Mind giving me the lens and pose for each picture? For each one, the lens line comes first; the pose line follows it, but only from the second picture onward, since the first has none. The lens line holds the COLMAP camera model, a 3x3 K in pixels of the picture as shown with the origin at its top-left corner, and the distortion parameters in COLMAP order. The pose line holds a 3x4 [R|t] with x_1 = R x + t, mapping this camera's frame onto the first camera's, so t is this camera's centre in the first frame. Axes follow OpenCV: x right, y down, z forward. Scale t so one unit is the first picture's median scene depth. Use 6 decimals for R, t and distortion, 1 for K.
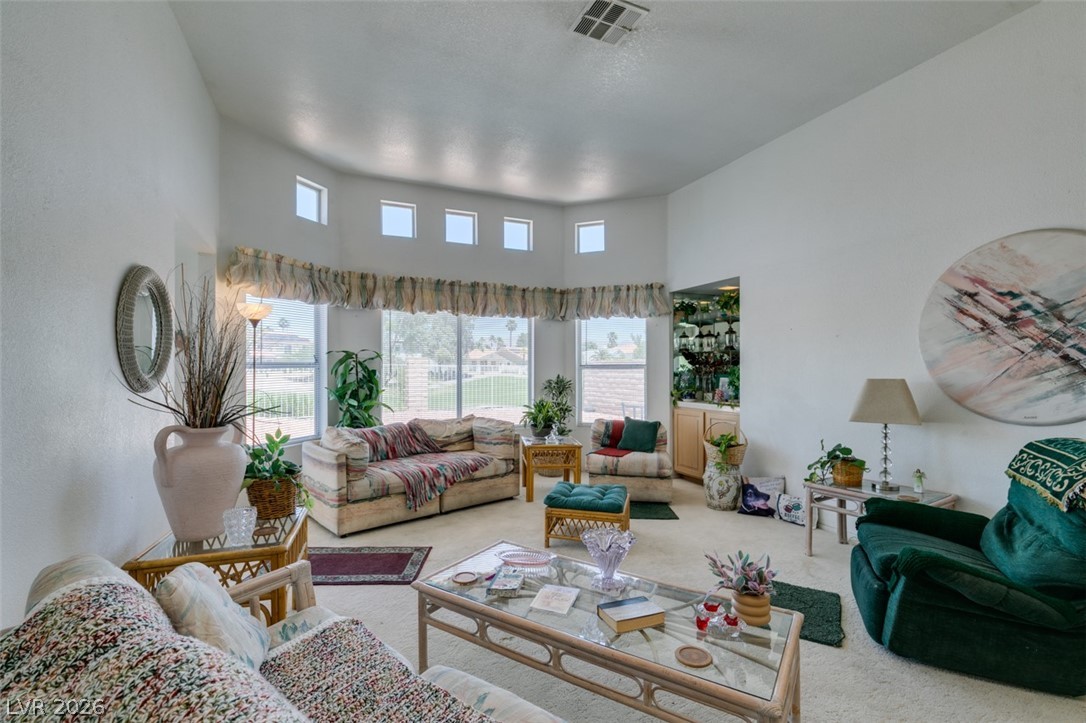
lens RADIAL K [[486.4, 0, 539.3], [0, 486.4, 366.4], [0, 0, 1]] dist [0.006417, -0.001346]
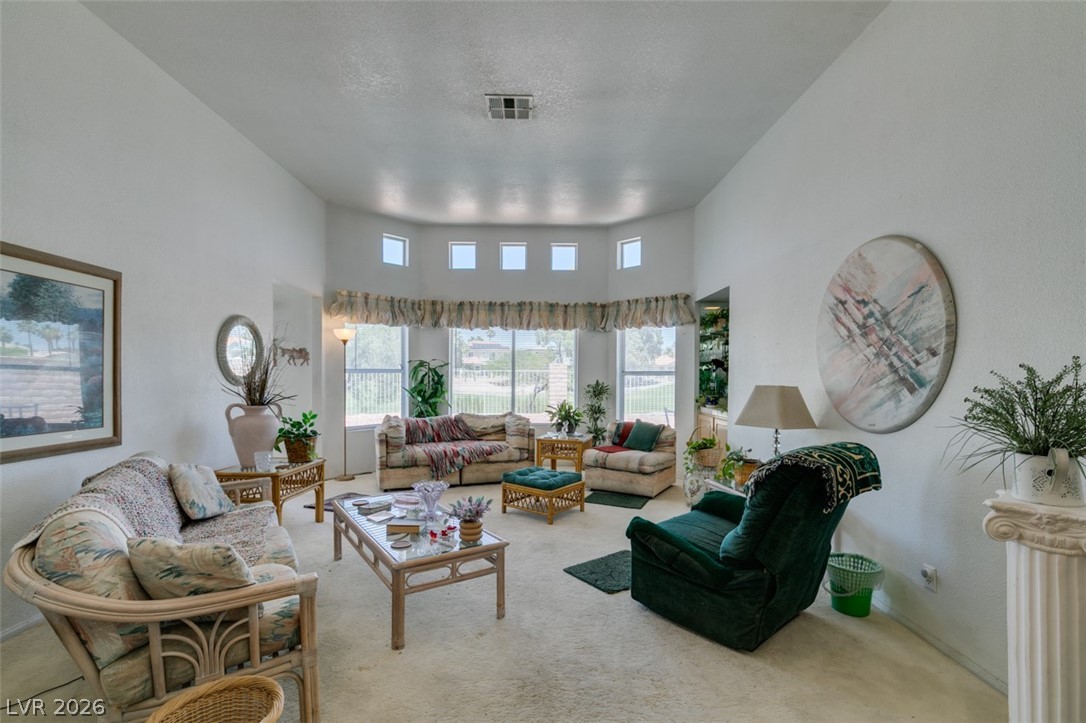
lens RADIAL K [[486.4, 0, 532.8], [0, 486.4, 382.5], [0, 0, 1]] dist [0.006417, -0.001346]
pose [[0.921350, 0.012136, -0.388544, 0.469477], [-0.004574, 0.999782, 0.020381, 0.000027], [0.388707, -0.017001, 0.921205, -0.121175]]
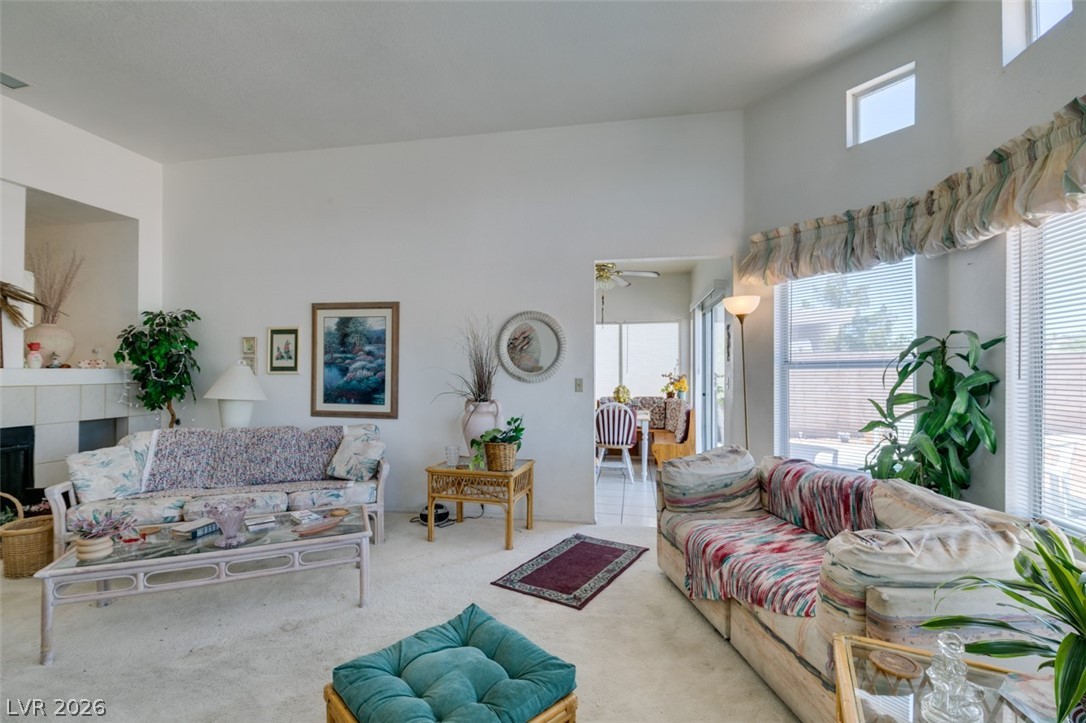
lens RADIAL K [[486.4, 0, 537.9], [0, 486.4, 364.8], [0, 0, 1]] dist [0.006417, -0.001346]
pose [[-0.548973, -0.006266, -0.835817, 0.350096], [0.003290, 0.999948, -0.009657, 0.003807], [0.835834, -0.008051, -0.548924, 1.093327]]
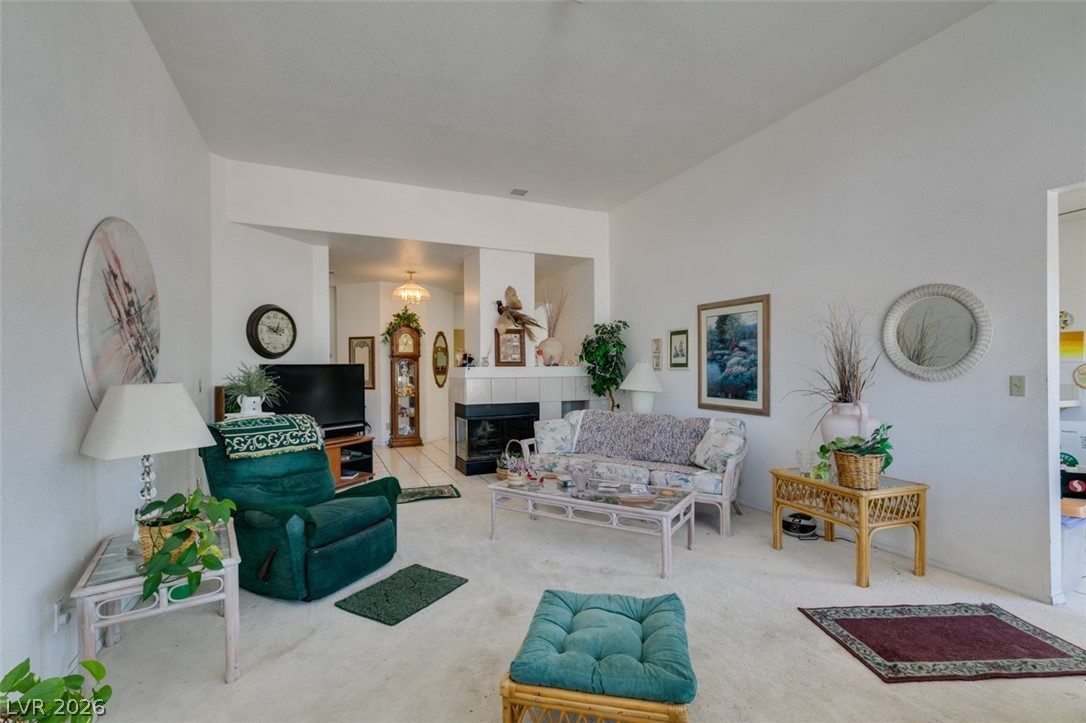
lens RADIAL K [[486.4, 0, 544.6], [0, 486.4, 365.8], [0, 0, 1]] dist [0.006417, -0.001346]
pose [[-0.999040, 0.007987, -0.043065, 0.151265], [0.008311, 0.999938, -0.007351, 0.007965], [0.043003, -0.007702, -0.999045, 1.243641]]
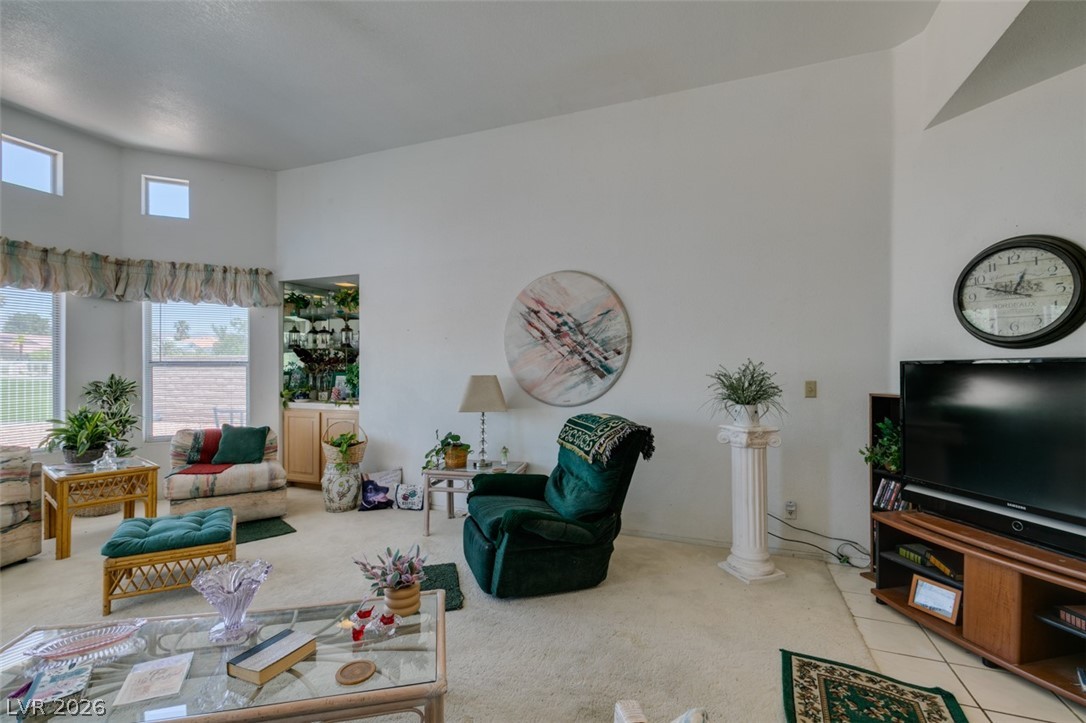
lens RADIAL K [[486.4, 0, 542.8], [0, 486.4, 366.4], [0, 0, 1]] dist [0.006417, -0.001346]
pose [[0.705296, 0.001963, 0.708911, -0.034566], [-0.005348, 0.999982, 0.002552, -0.000402], [-0.708893, -0.005592, 0.705294, 0.028269]]
